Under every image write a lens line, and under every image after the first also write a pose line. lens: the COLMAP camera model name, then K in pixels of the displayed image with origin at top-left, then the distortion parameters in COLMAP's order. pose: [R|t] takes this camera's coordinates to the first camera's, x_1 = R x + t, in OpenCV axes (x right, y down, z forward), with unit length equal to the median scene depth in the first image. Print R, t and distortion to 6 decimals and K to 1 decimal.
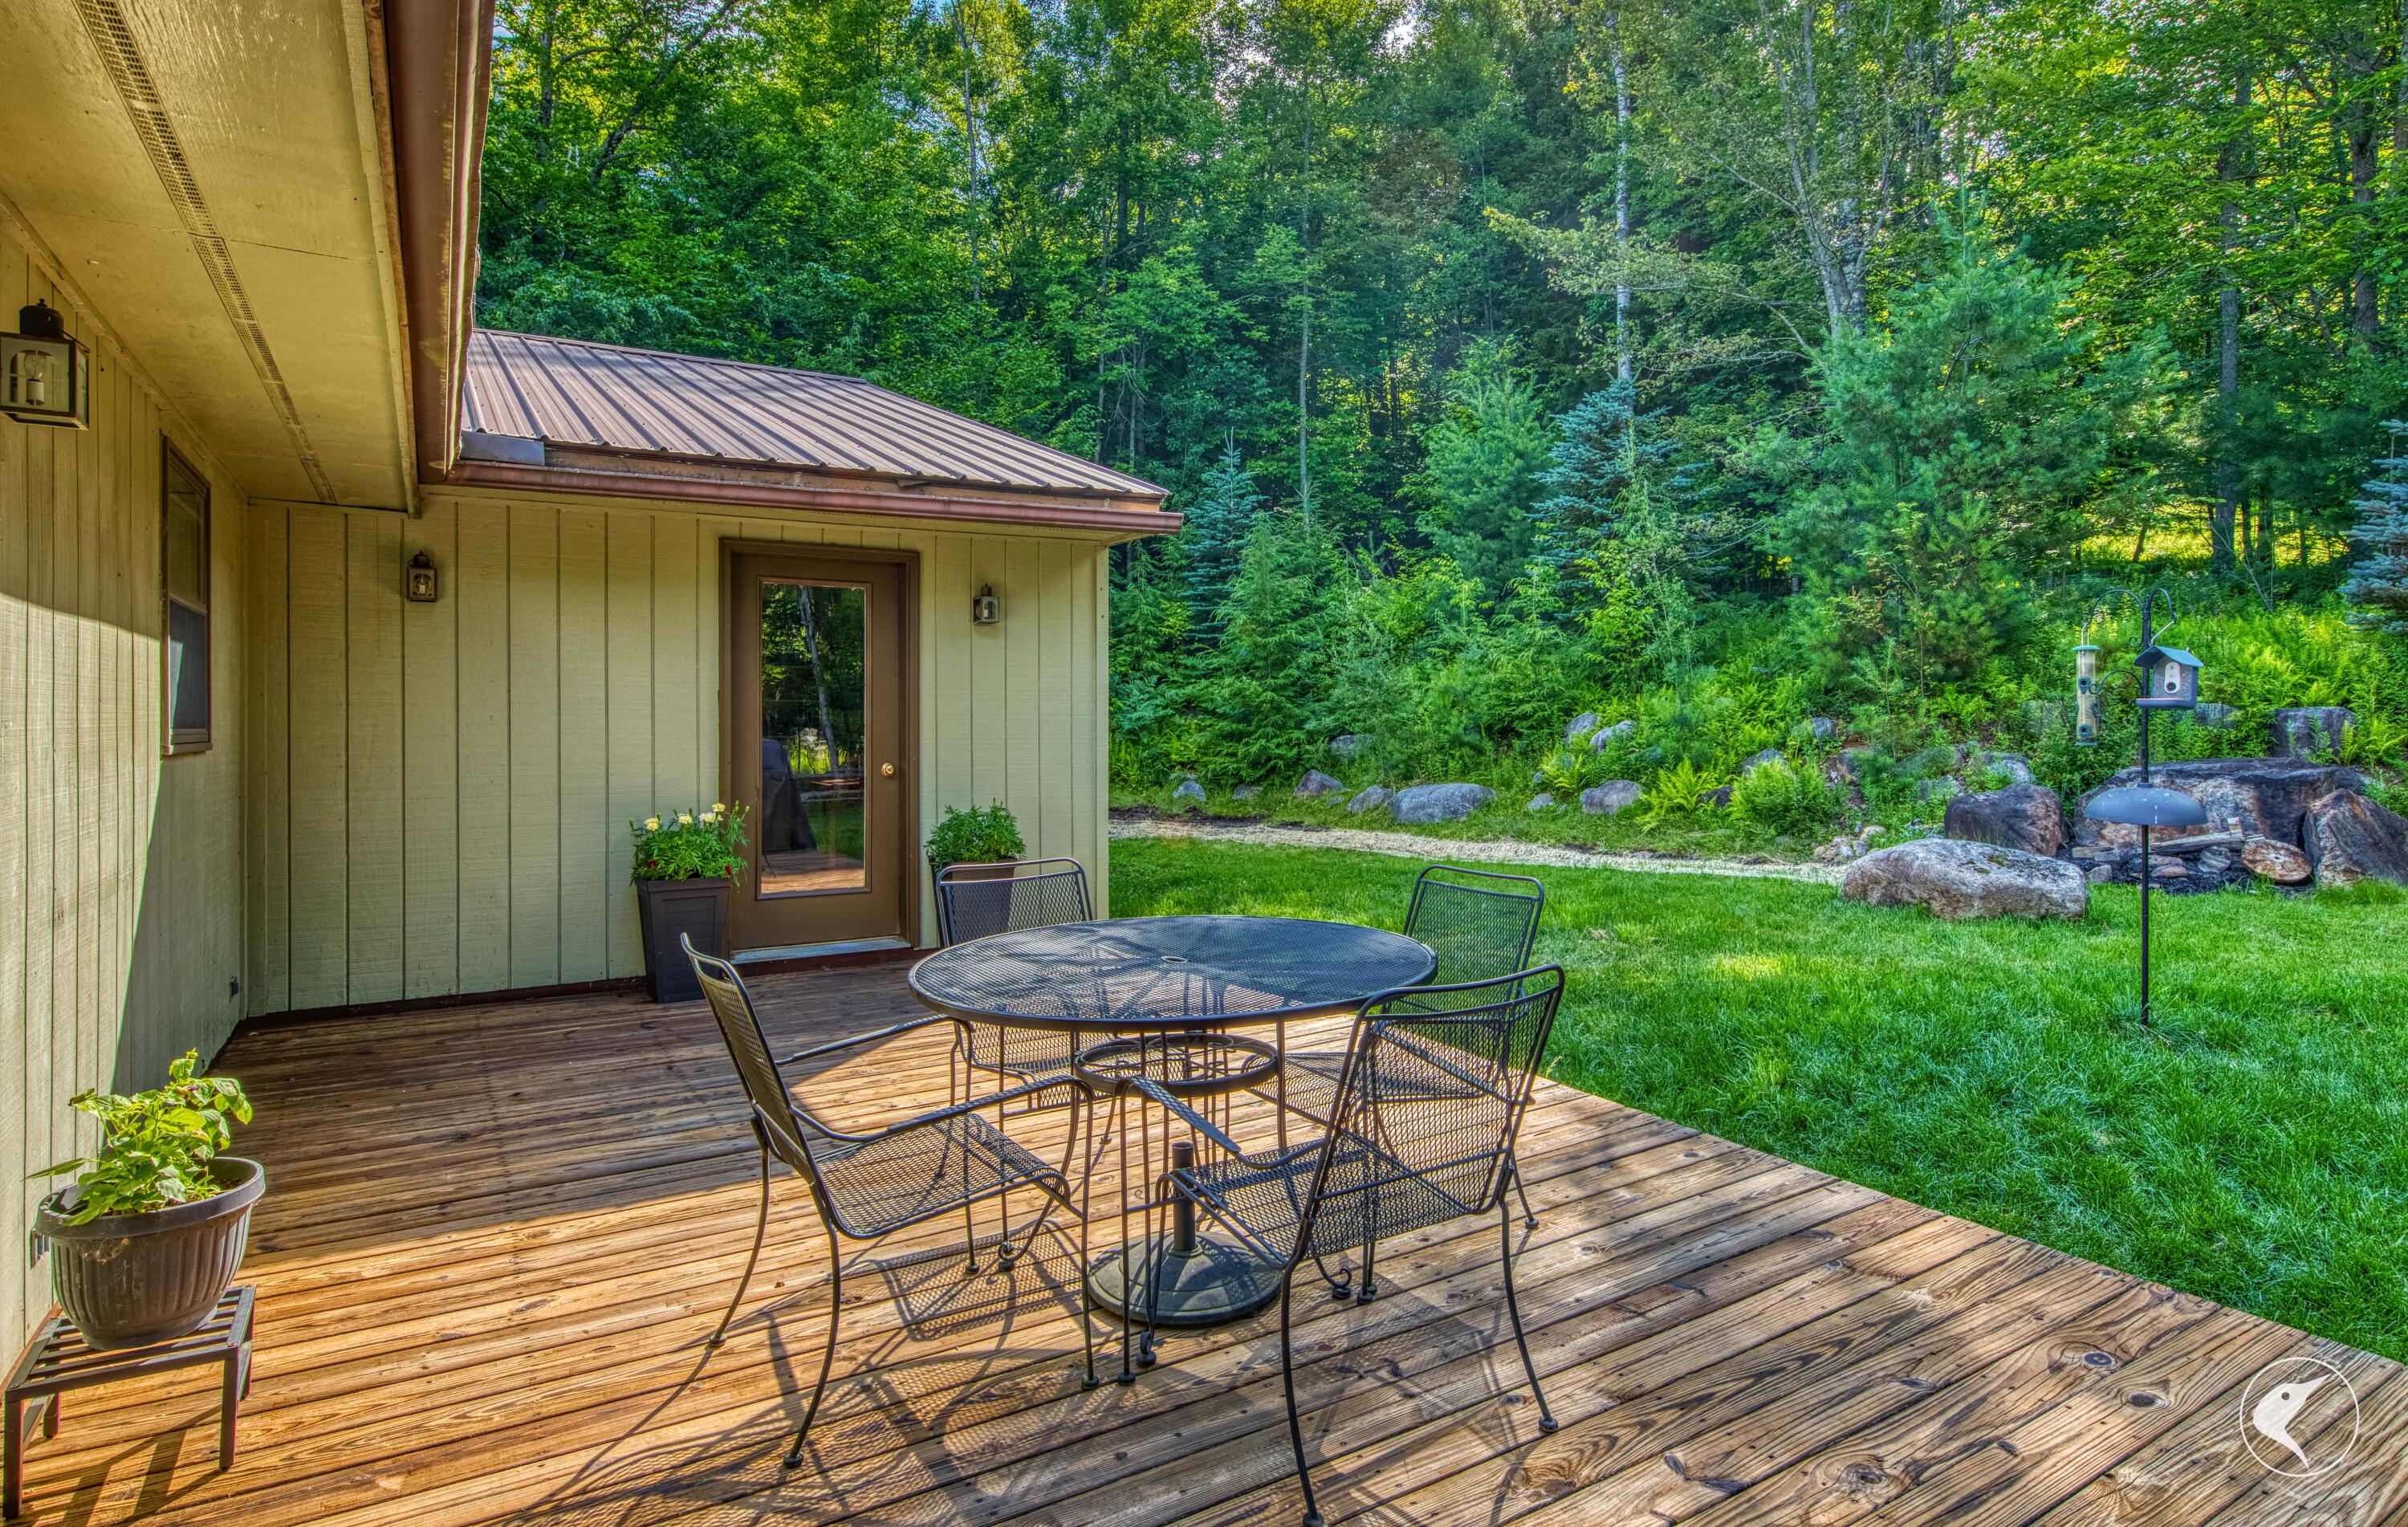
lens RADIAL K [[1258.3, 0, 1203.5], [0, 1258.3, 738.6], [0, 0, 1]] dist [-0.003319, -0.000787]
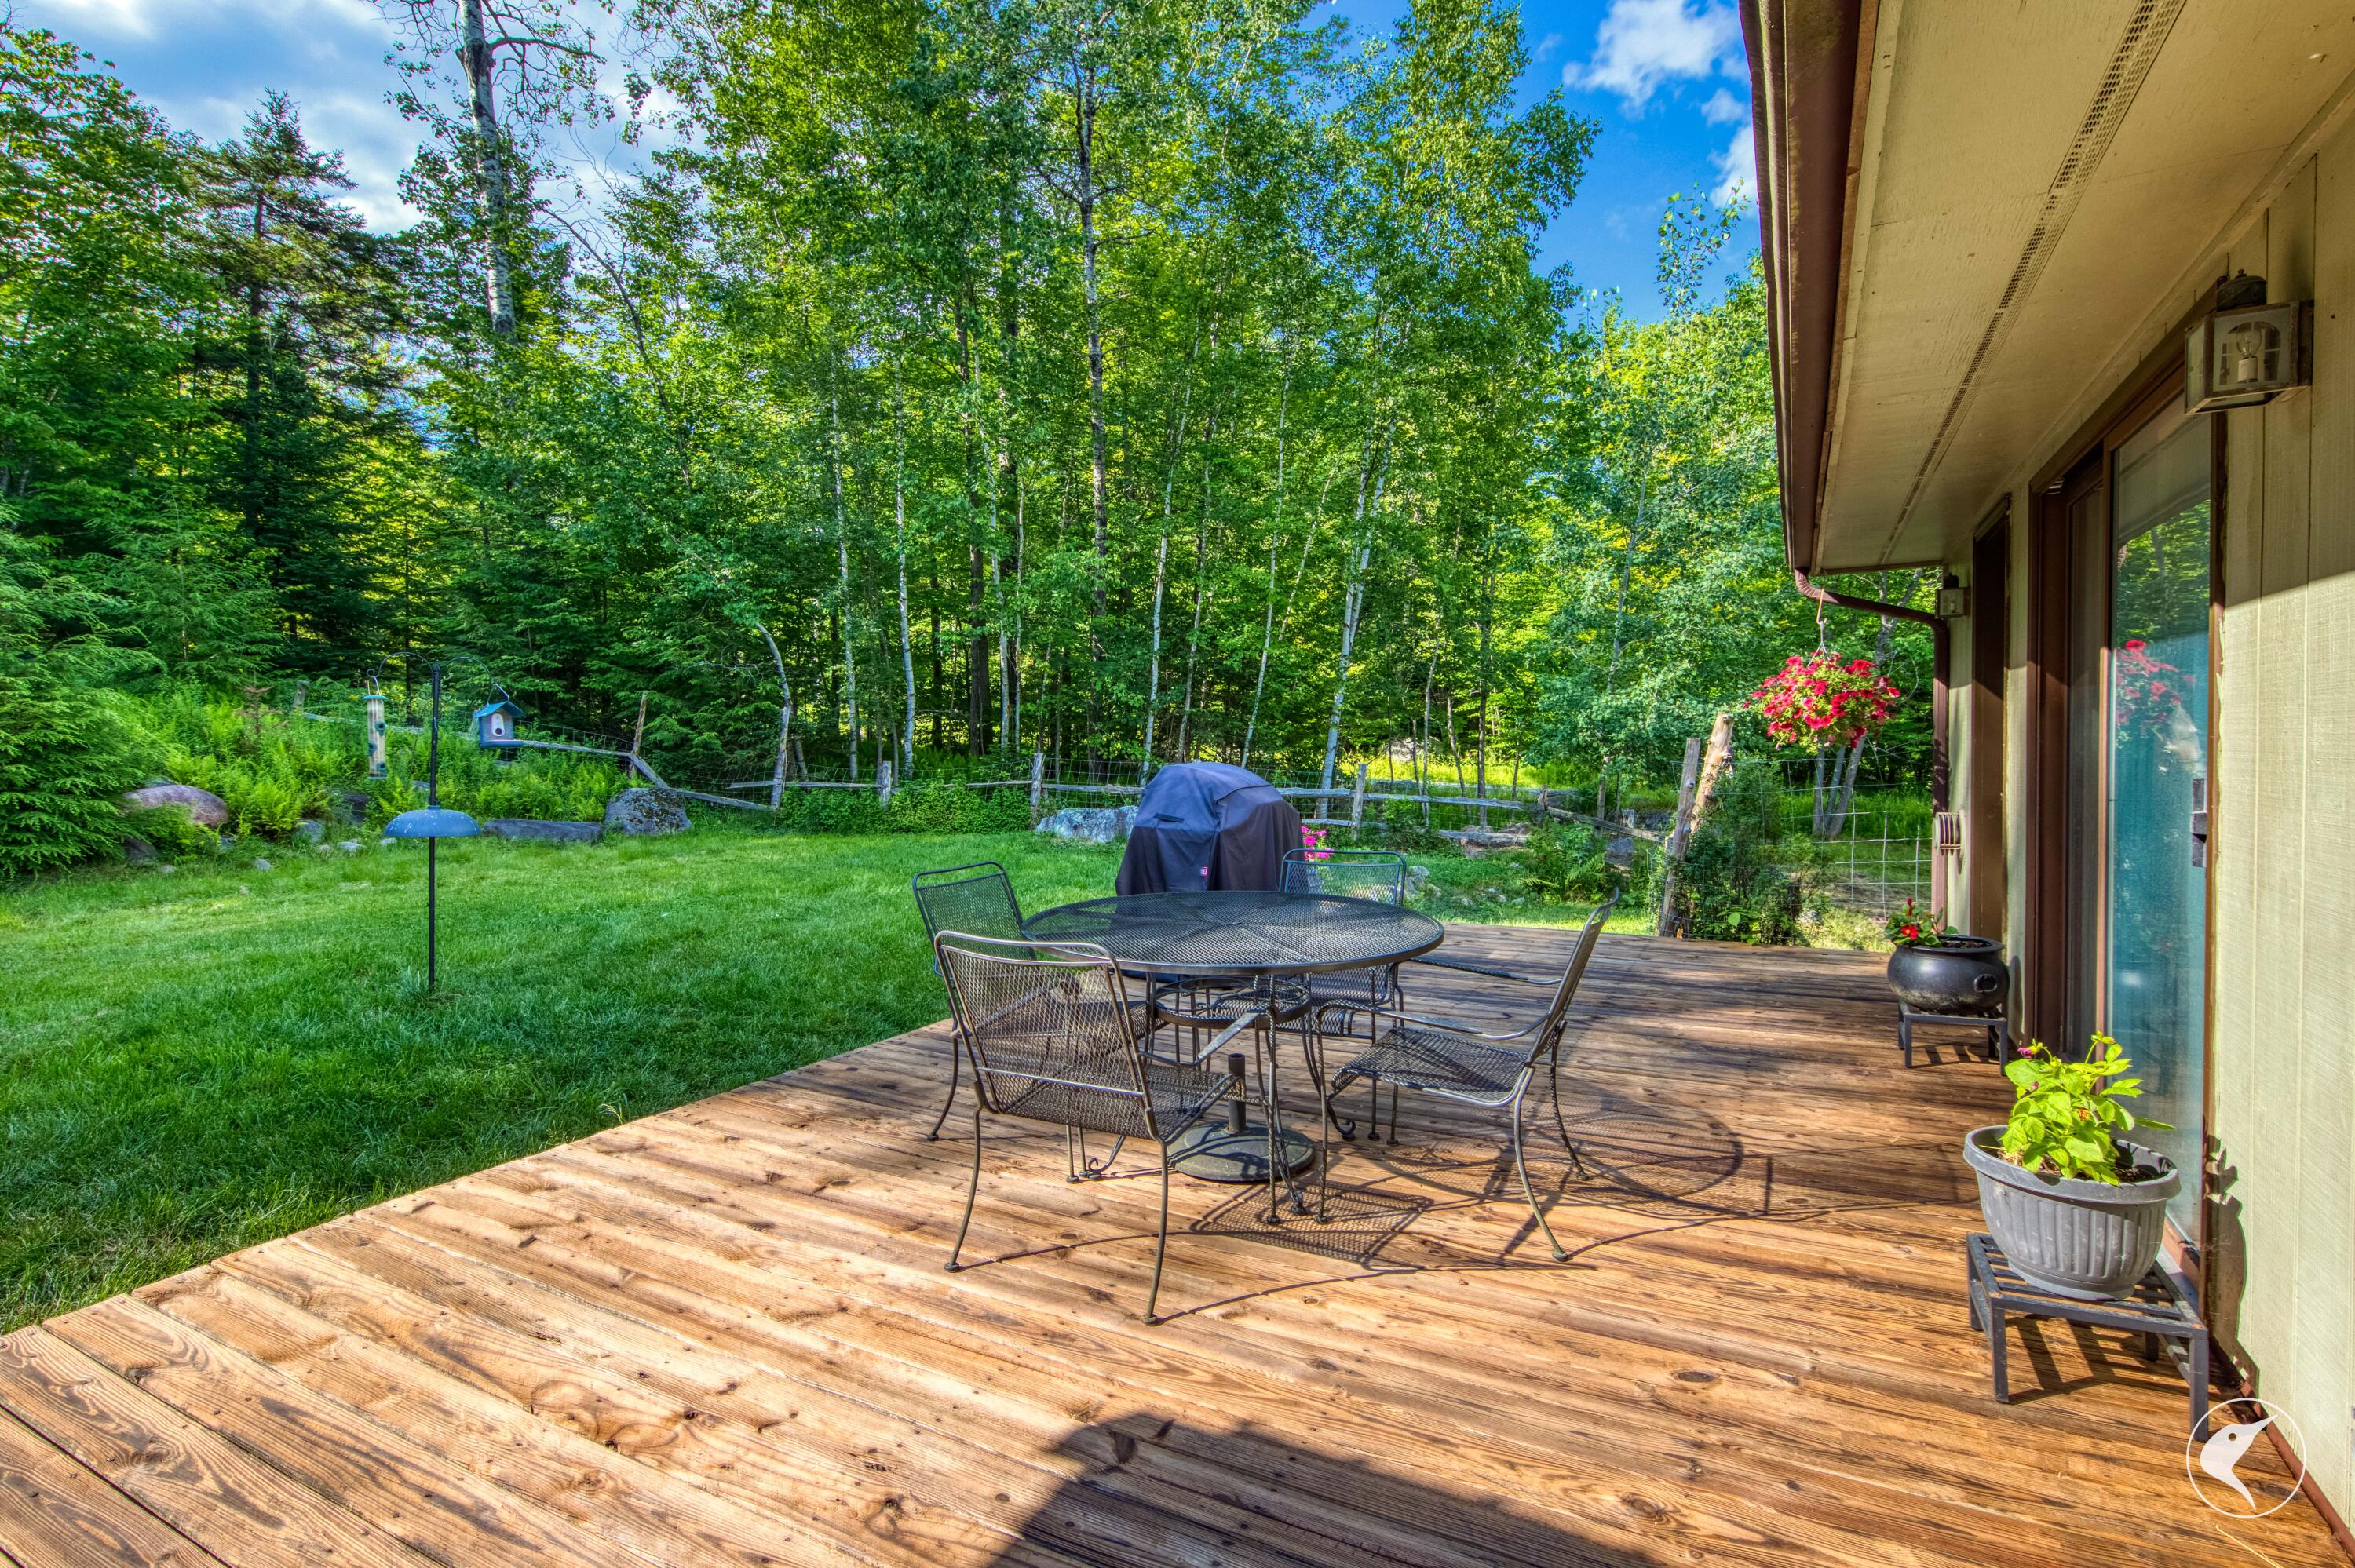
lens RADIAL K [[1091.6, 0, 1178.5], [0, 1091.6, 783.6], [0, 0, 1]] dist [0.001417, -0.001395]
pose [[-0.501381, -0.016706, 0.865065, -1.099177], [0.013235, 0.999549, 0.026974, 0.019797], [-0.865125, 0.024974, -0.500934, 1.844257]]
